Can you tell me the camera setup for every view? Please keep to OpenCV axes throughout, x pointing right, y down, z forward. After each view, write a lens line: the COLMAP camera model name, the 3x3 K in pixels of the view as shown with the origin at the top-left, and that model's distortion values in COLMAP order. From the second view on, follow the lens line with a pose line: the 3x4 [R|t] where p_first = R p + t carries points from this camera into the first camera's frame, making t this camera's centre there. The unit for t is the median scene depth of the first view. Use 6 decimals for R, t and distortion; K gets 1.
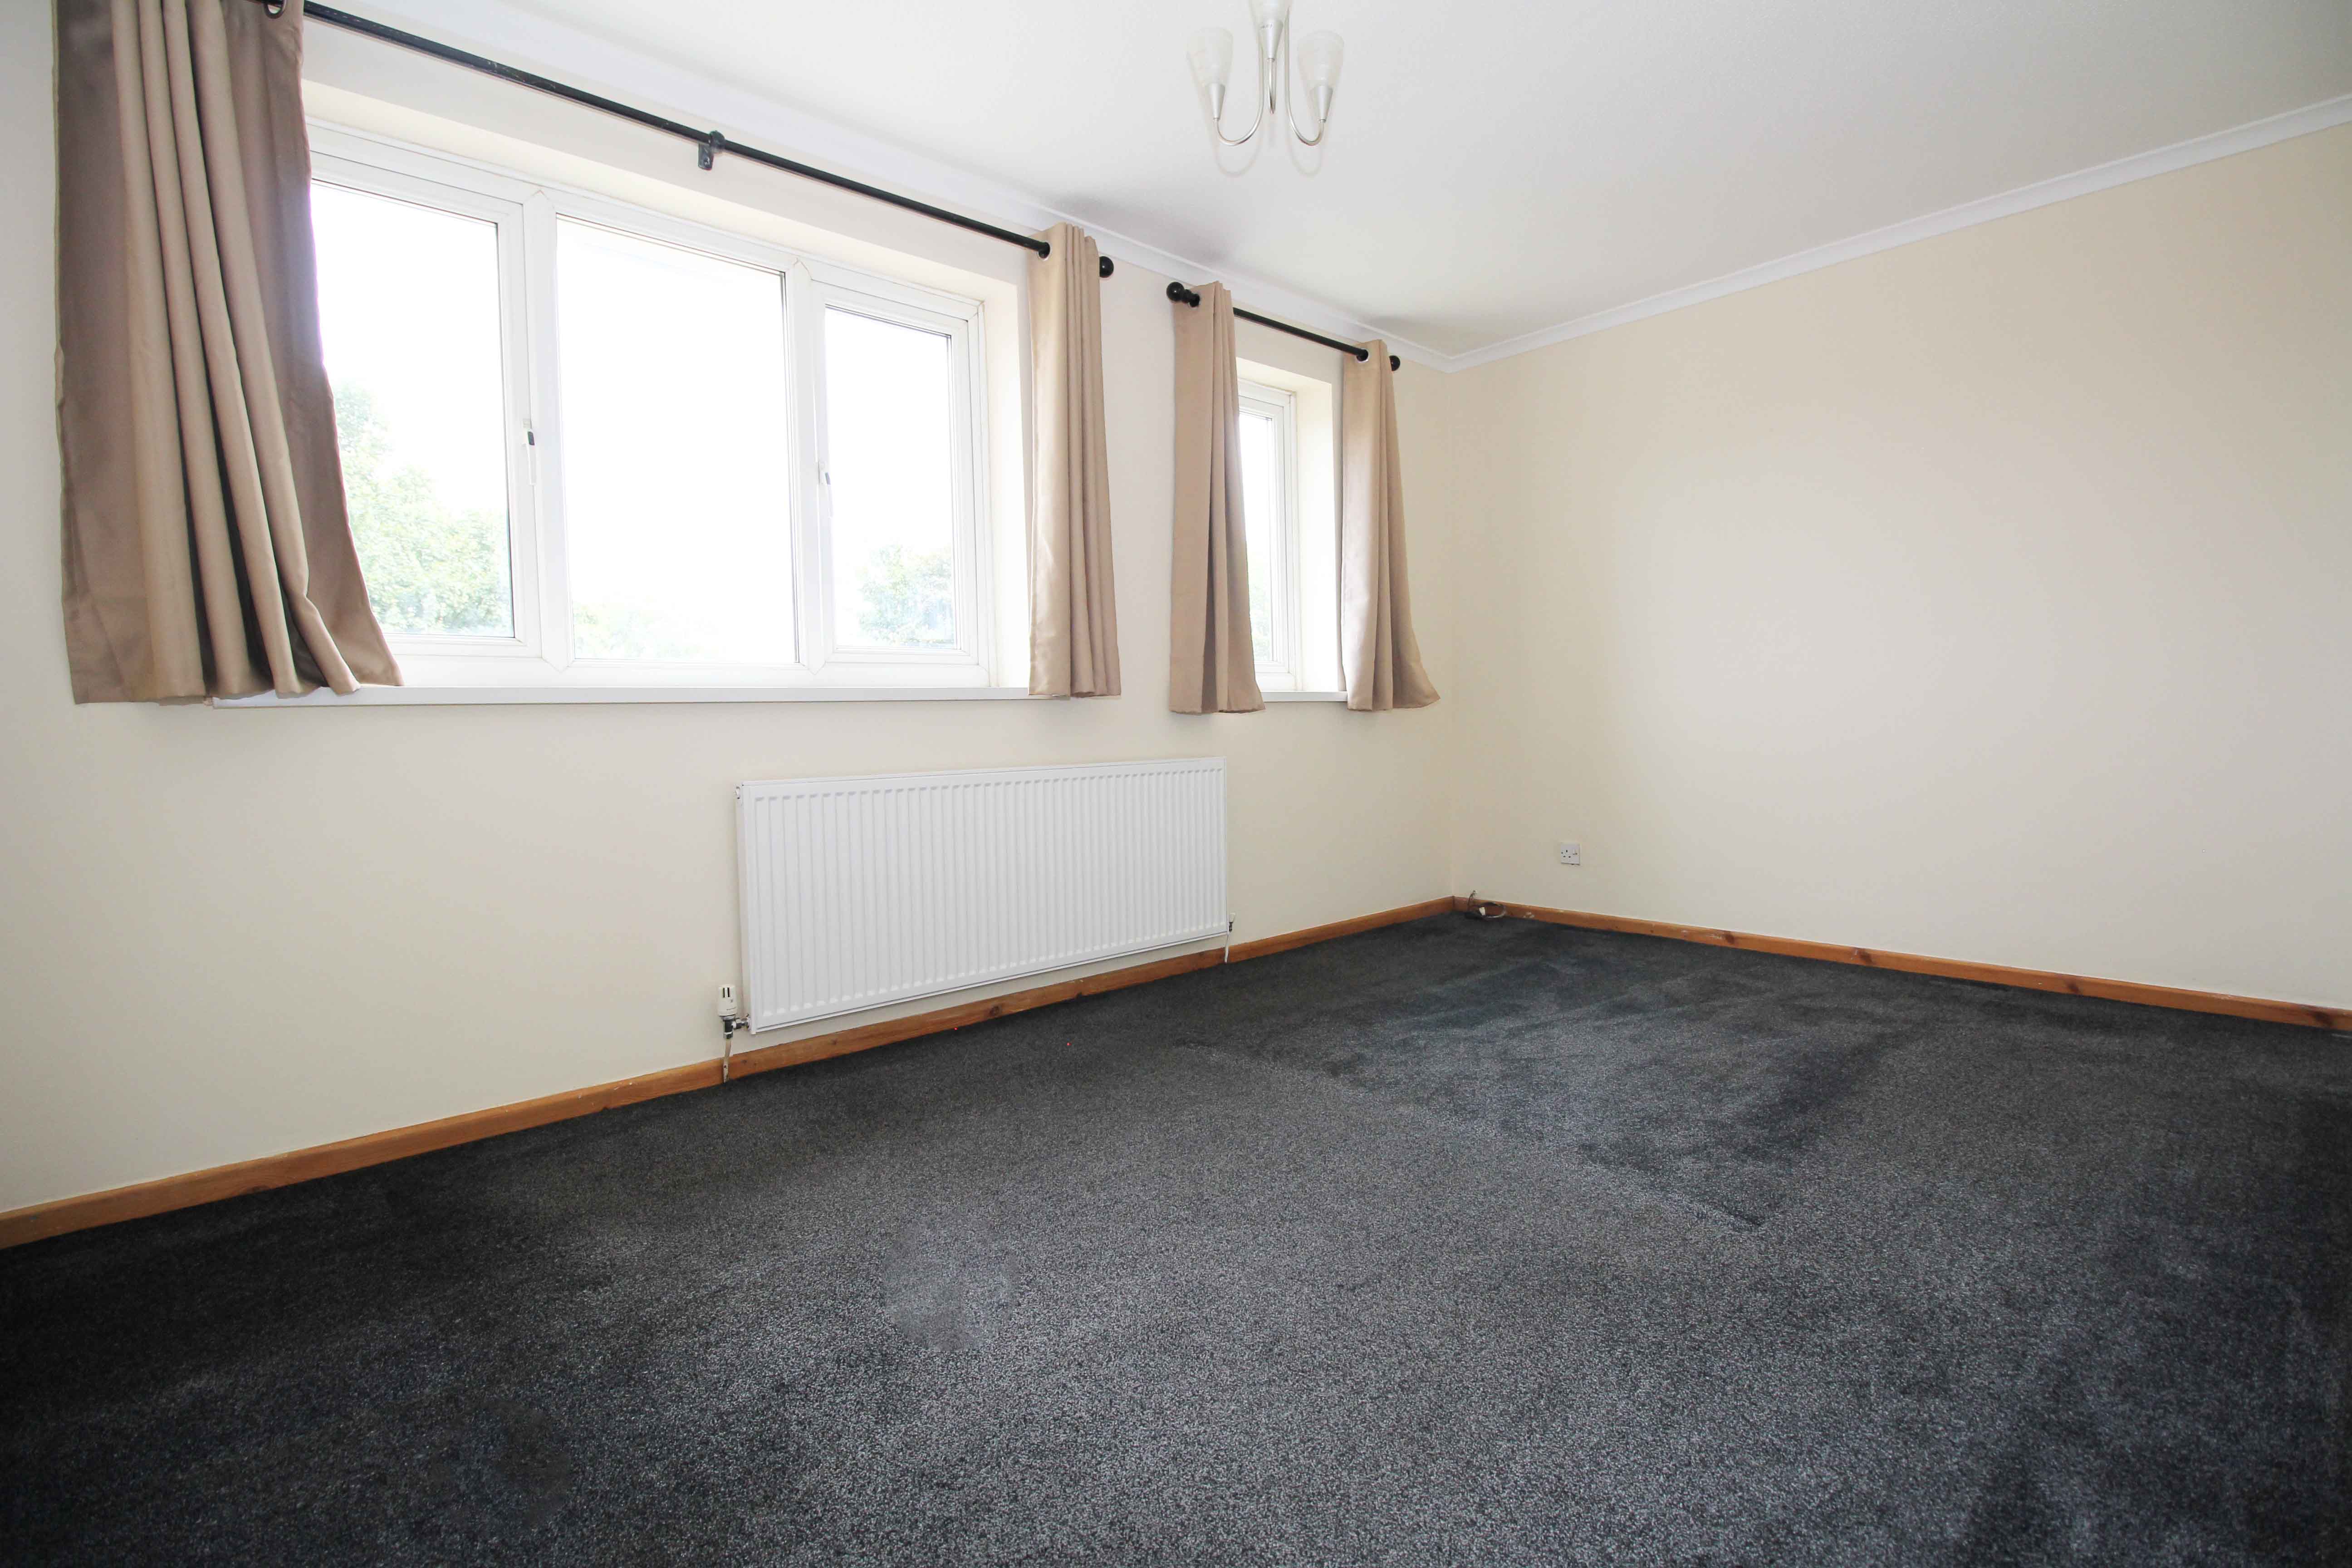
lens RADIAL K [[1076.4, 0, 1184.7], [0, 1076.4, 745.5], [0, 0, 1]] dist [0.000262, -0.012172]
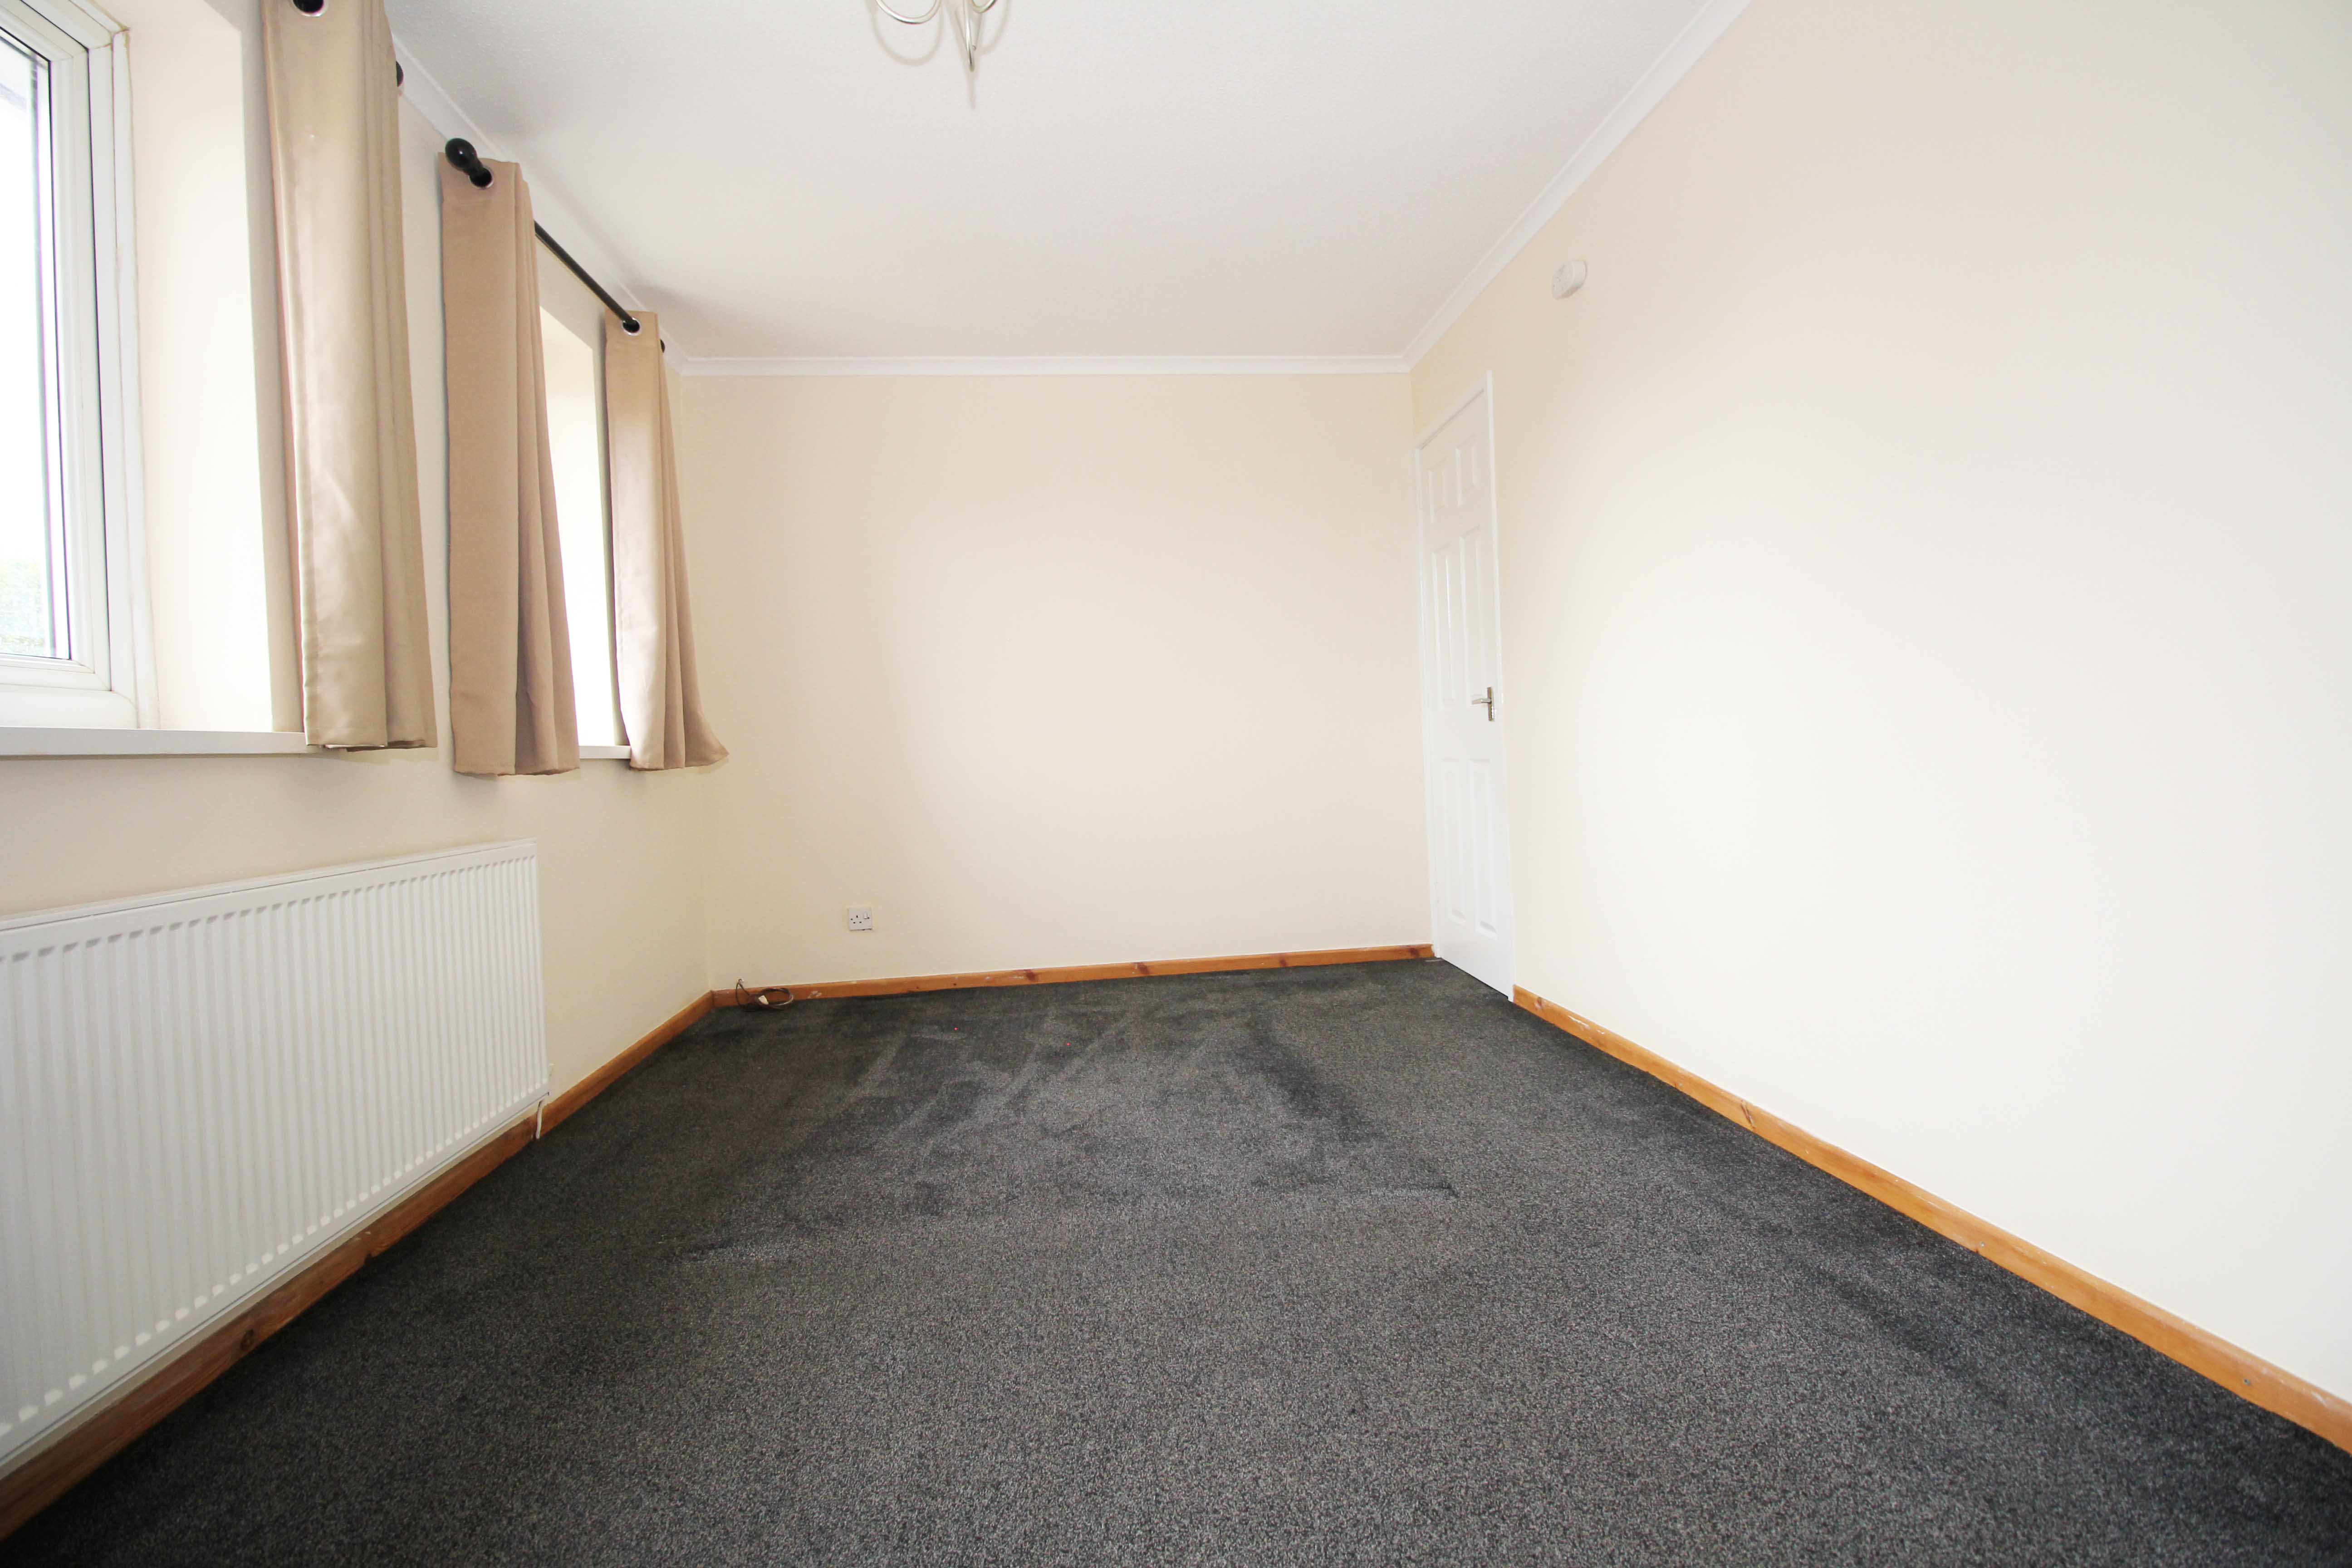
lens RADIAL K [[1076.4, 0, 1184.7], [0, 1076.4, 745.5], [0, 0, 1]] dist [0.000262, -0.012172]
pose [[0.585196, -0.003181, 0.810886, -0.349575], [0.054166, 0.997912, -0.035176, -0.002584], [-0.809081, 0.064507, 0.584146, 0.319889]]
